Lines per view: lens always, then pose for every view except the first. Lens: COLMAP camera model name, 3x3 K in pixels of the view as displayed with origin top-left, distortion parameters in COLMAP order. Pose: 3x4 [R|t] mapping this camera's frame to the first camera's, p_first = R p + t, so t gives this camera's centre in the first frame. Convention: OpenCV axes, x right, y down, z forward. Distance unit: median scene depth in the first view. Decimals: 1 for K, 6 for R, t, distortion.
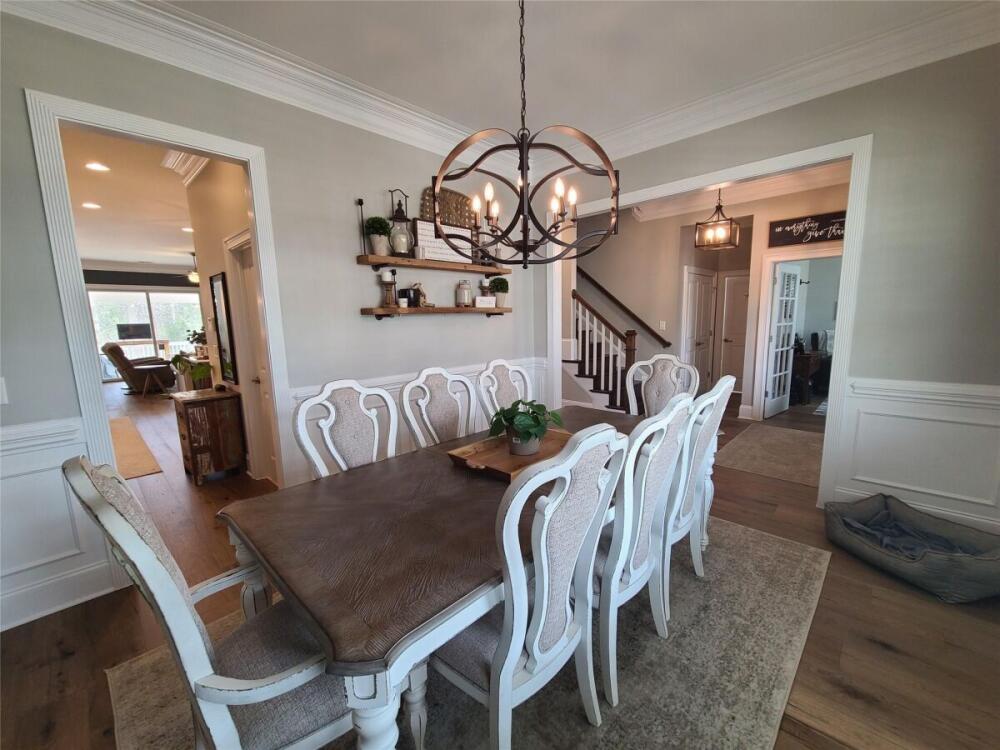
lens RADIAL K [[410.4, 0, 500.2], [0, 410.4, 375.9], [0, 0, 1]] dist [0.001791, -0.001426]
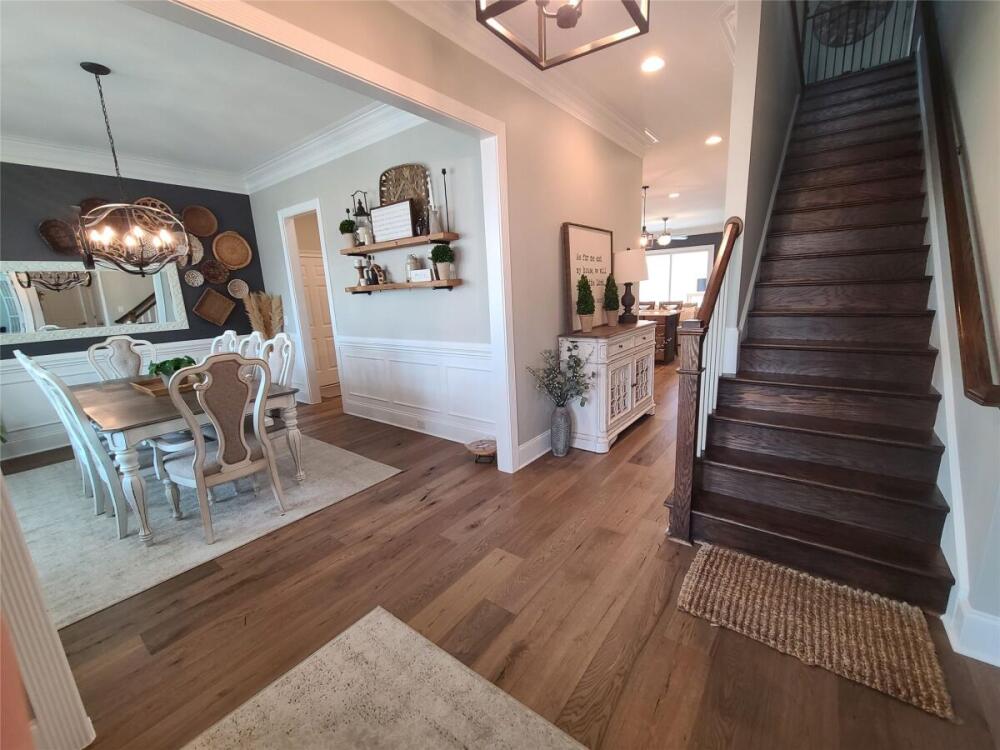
lens RADIAL K [[410.4, 0, 500.2], [0, 410.4, 375.5], [0, 0, 1]] dist [0.001791, -0.001426]
pose [[0.097504, 0.227070, -0.968985, 1.076338], [-0.106115, 0.970446, 0.216734, -0.209953], [0.989562, 0.081691, 0.118718, 1.247503]]
